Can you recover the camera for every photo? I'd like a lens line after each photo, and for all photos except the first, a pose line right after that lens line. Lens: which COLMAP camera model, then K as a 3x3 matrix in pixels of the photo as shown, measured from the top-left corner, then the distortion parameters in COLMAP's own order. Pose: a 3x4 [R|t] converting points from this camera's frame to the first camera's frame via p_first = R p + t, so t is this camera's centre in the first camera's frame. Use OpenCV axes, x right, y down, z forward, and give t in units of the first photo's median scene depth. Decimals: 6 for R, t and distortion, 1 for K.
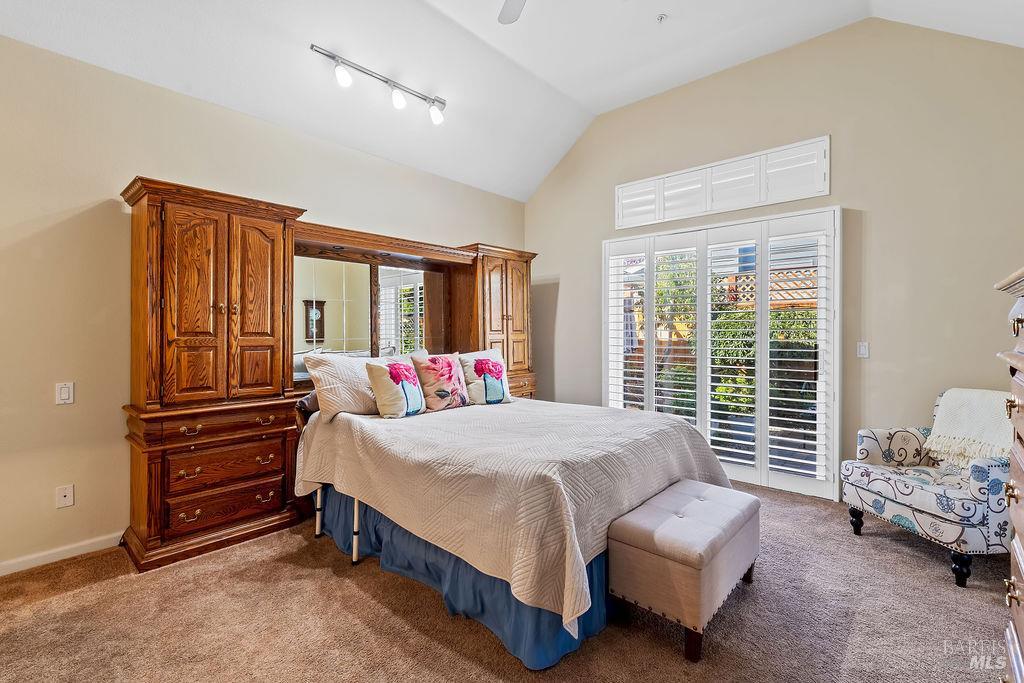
lens RADIAL K [[472.0, 0, 510.8], [0, 472.0, 334.0], [0, 0, 1]] dist [-0.005618, 0.001116]
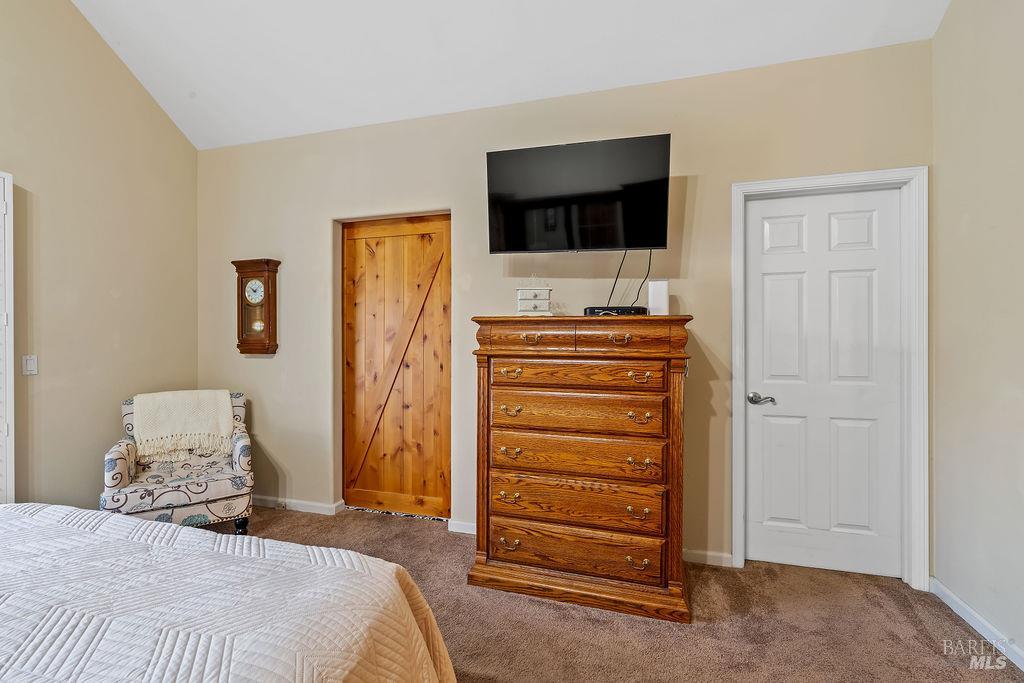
lens RADIAL K [[472.0, 0, 510.8], [0, 472.0, 334.0], [0, 0, 1]] dist [-0.005618, 0.001116]
pose [[-0.392276, 0.004633, 0.919836, -0.305942], [0.016036, 0.999870, 0.001802, -0.009157], [-0.919708, 0.015457, -0.392299, 0.535135]]
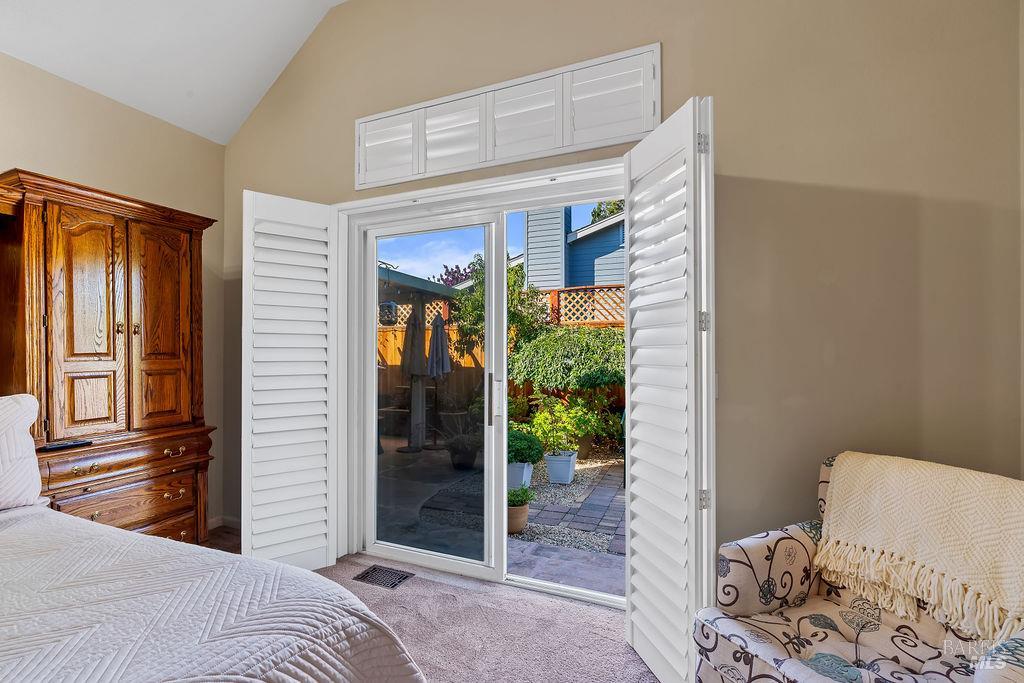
lens RADIAL K [[451.8, 0, 508.6], [0, 451.8, 347.2], [0, 0, 1]] dist [-0.003512, -0.000080]
pose [[0.952273, 0.002324, 0.305237, 0.297101], [0.001854, 0.999909, -0.013397, -0.009884], [-0.305241, 0.013324, 0.952182, 0.486633]]
